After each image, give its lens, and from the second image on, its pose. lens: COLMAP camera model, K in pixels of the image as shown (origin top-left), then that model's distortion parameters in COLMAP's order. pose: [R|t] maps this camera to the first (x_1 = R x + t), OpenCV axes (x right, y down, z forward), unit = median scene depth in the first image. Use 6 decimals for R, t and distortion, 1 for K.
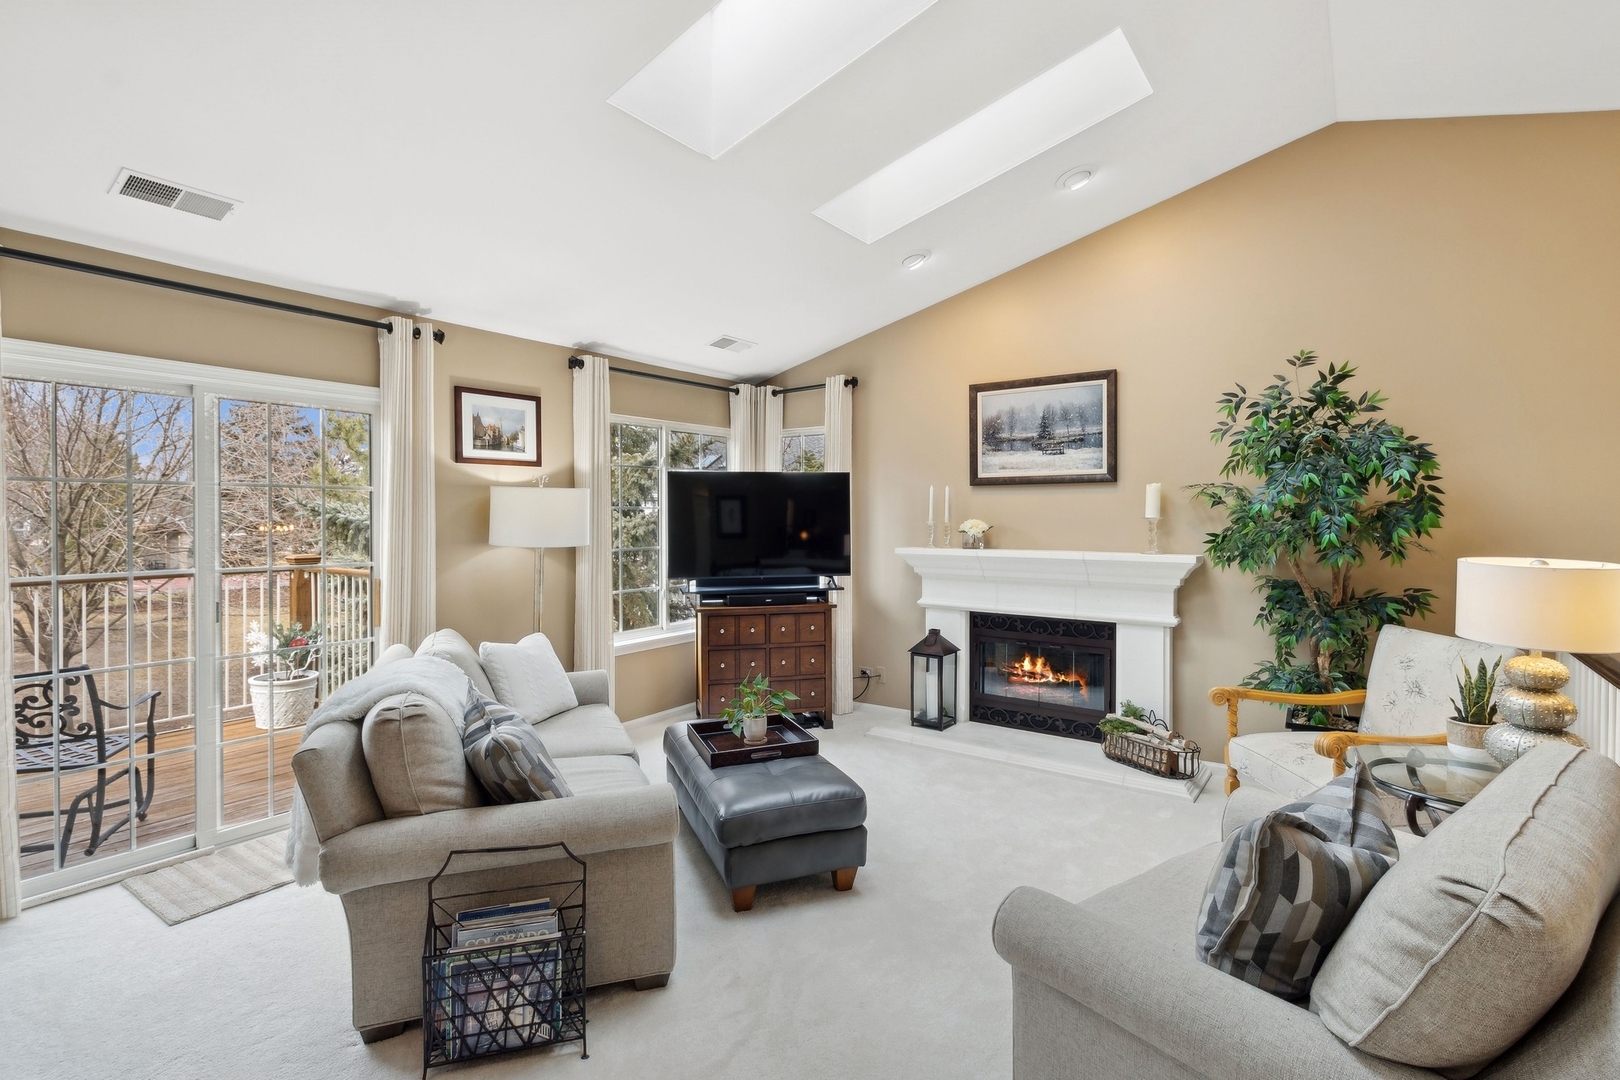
lens RADIAL K [[782.2, 0, 815.9], [0, 782.2, 527.5], [0, 0, 1]] dist [0.005999, -0.002071]
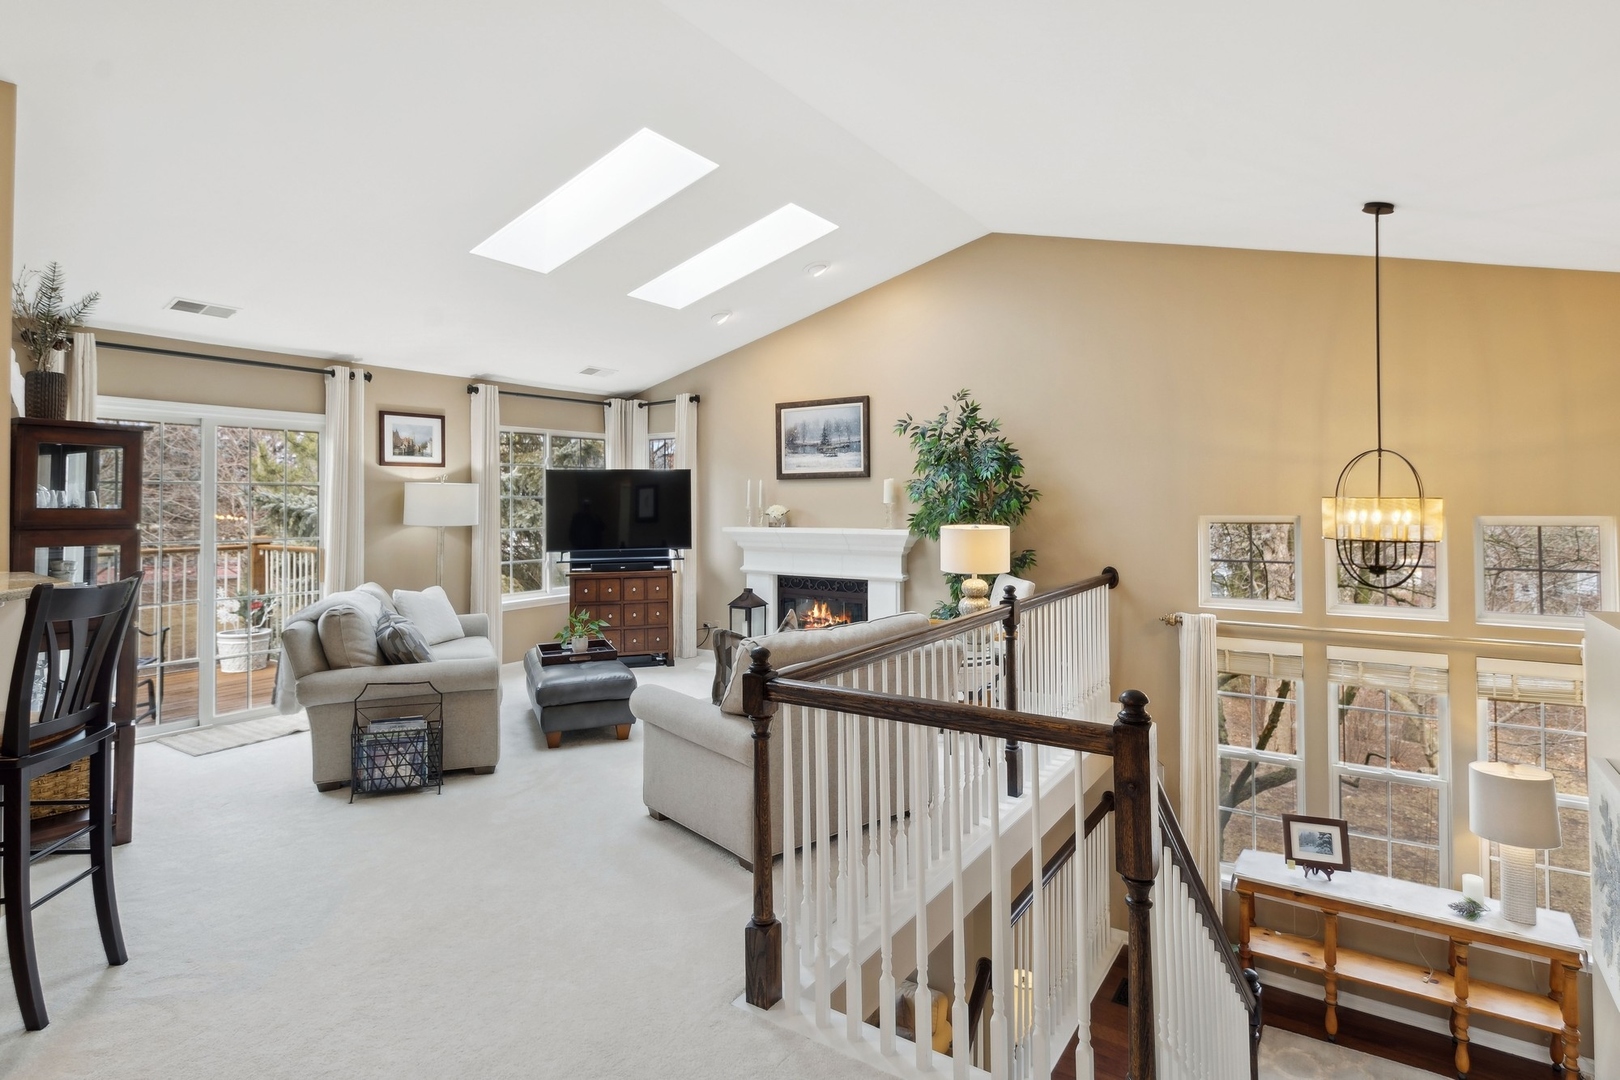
lens RADIAL K [[818.1, 0, 803.7], [0, 818.1, 494.6], [0, 0, 1]] dist [-0.004181, -0.000677]
pose [[0.999447, -0.004283, 0.032975, 0.223626], [0.005098, 0.999683, -0.024668, 0.007226], [-0.032859, 0.024822, 0.999152, -0.432329]]
